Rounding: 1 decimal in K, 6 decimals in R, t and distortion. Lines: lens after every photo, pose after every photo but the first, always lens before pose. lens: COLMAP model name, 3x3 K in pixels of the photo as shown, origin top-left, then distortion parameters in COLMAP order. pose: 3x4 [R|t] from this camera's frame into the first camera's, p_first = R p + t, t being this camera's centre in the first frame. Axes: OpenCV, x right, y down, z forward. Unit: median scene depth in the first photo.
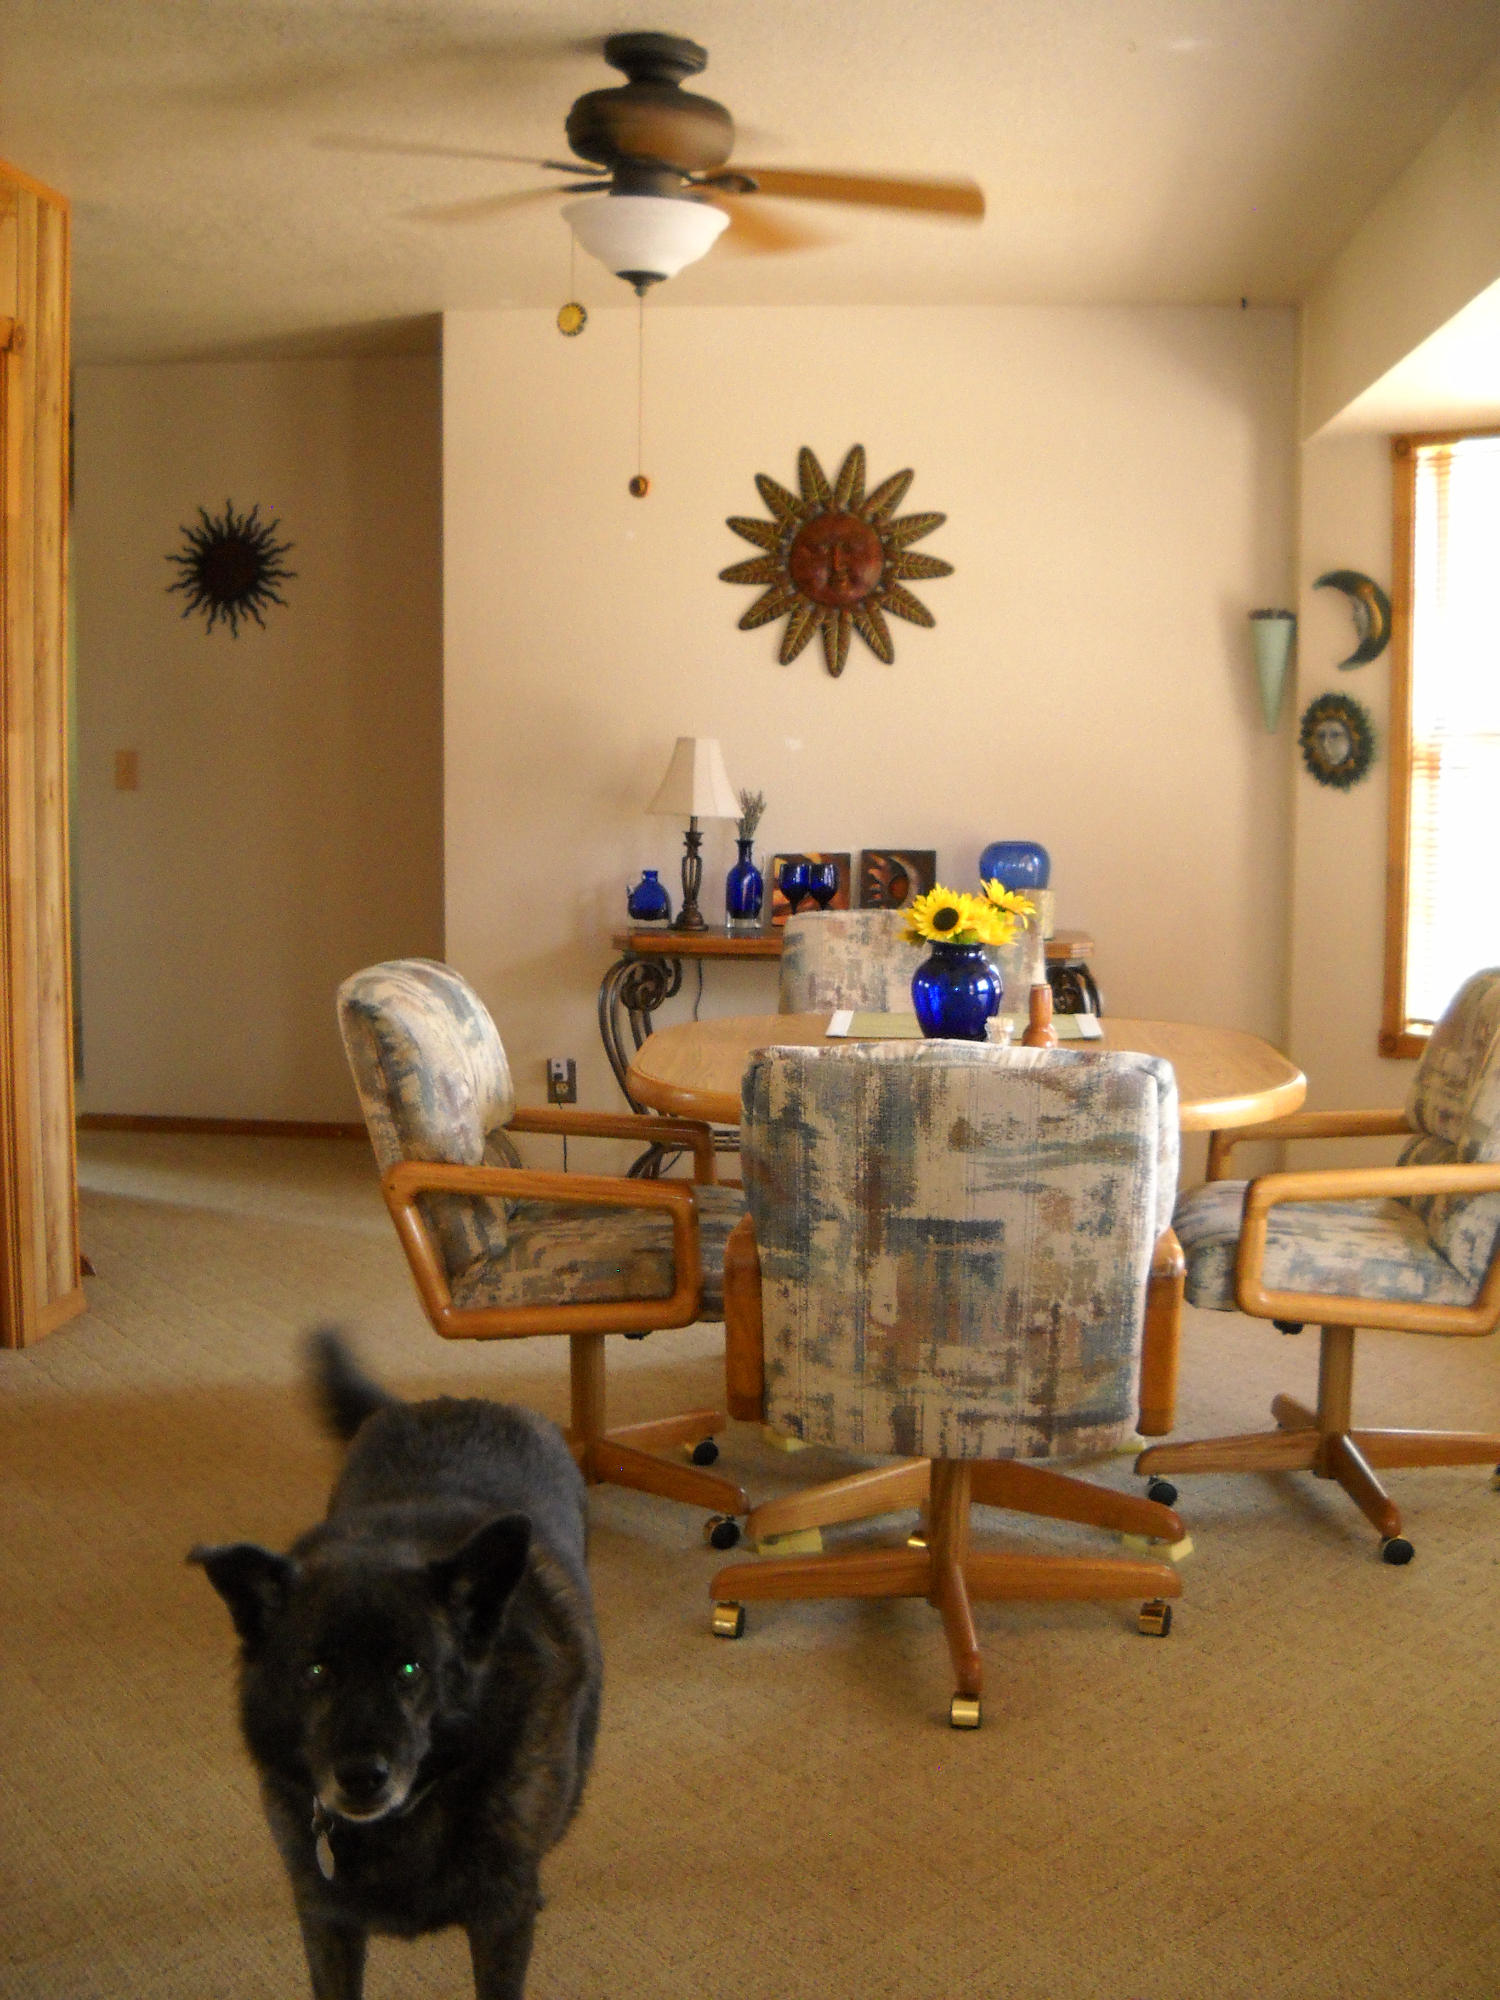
lens RADIAL K [[2166.2, 0, 750.0], [0, 2166.2, 1000.0], [0, 0, 1]] dist [-0.286538, 0.300476]
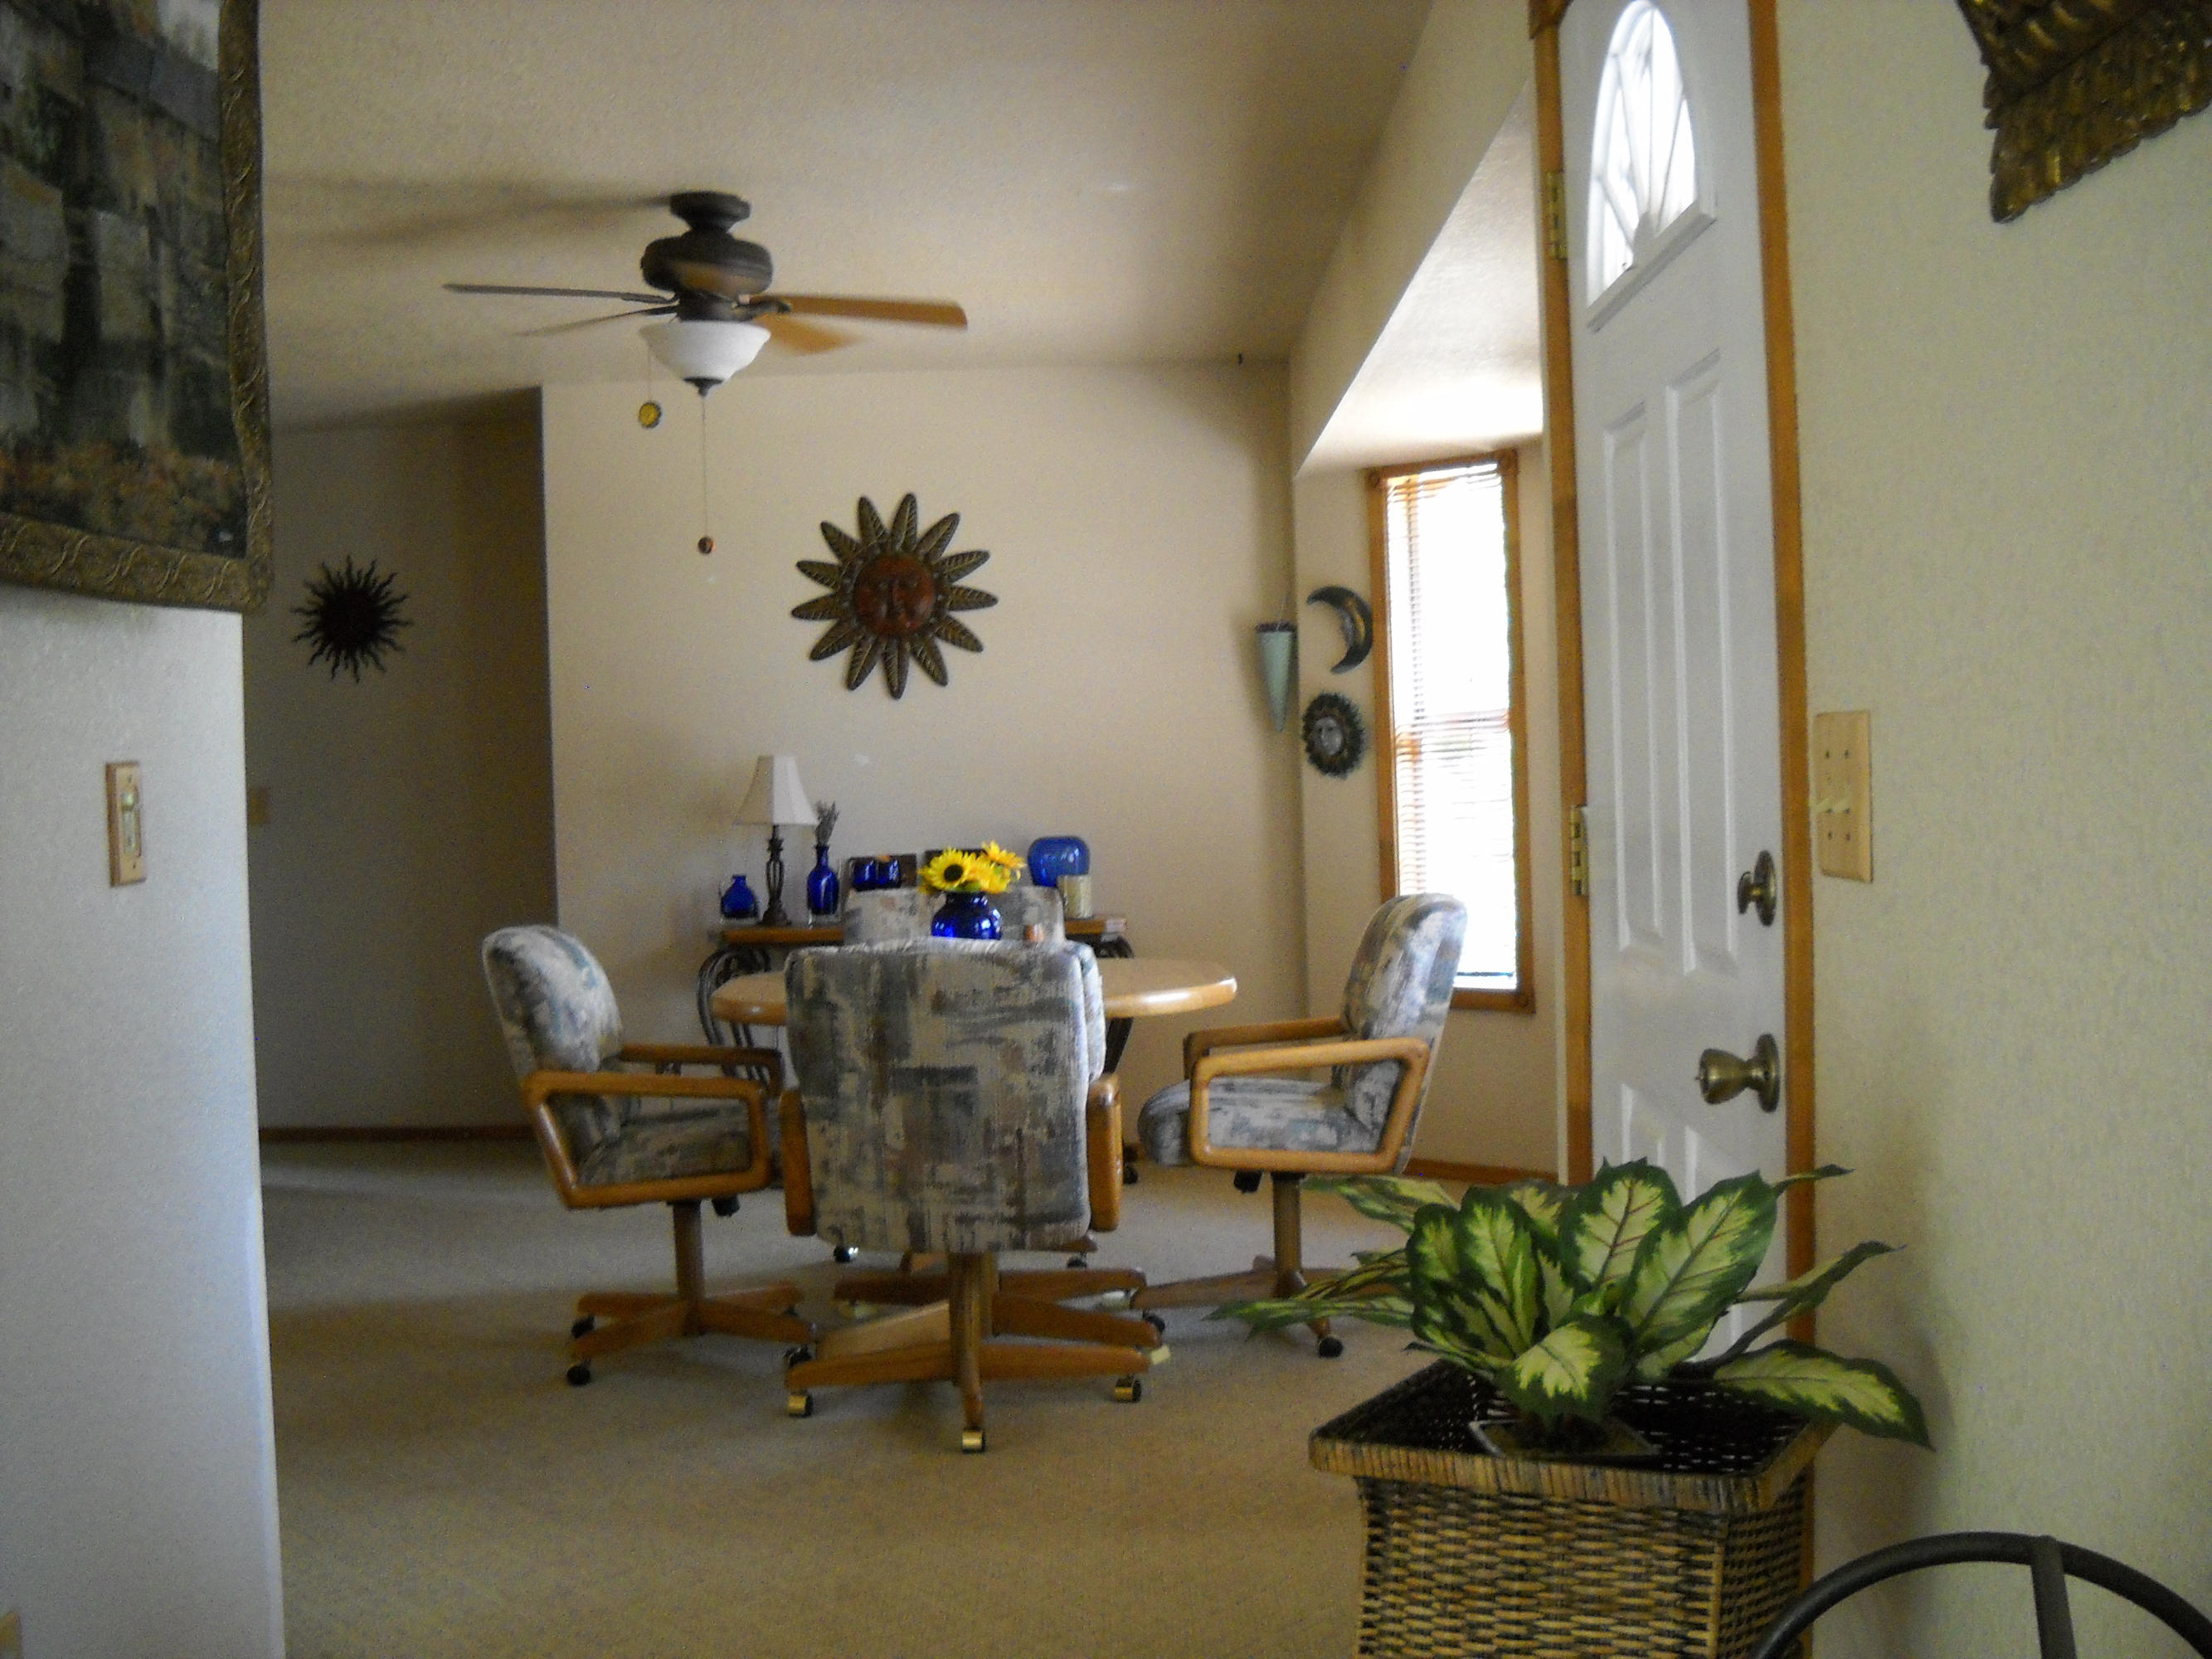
lens RADIAL K [[2413.1, 0, 1113.2], [0, 2413.1, 911.8], [0, 0, 1]] dist [-0.238880, -0.001569]
pose [[0.994810, -0.038699, 0.094098, 0.049448], [0.045118, 0.996727, -0.067073, 0.086522], [-0.091195, 0.070970, 0.993301, -0.435292]]
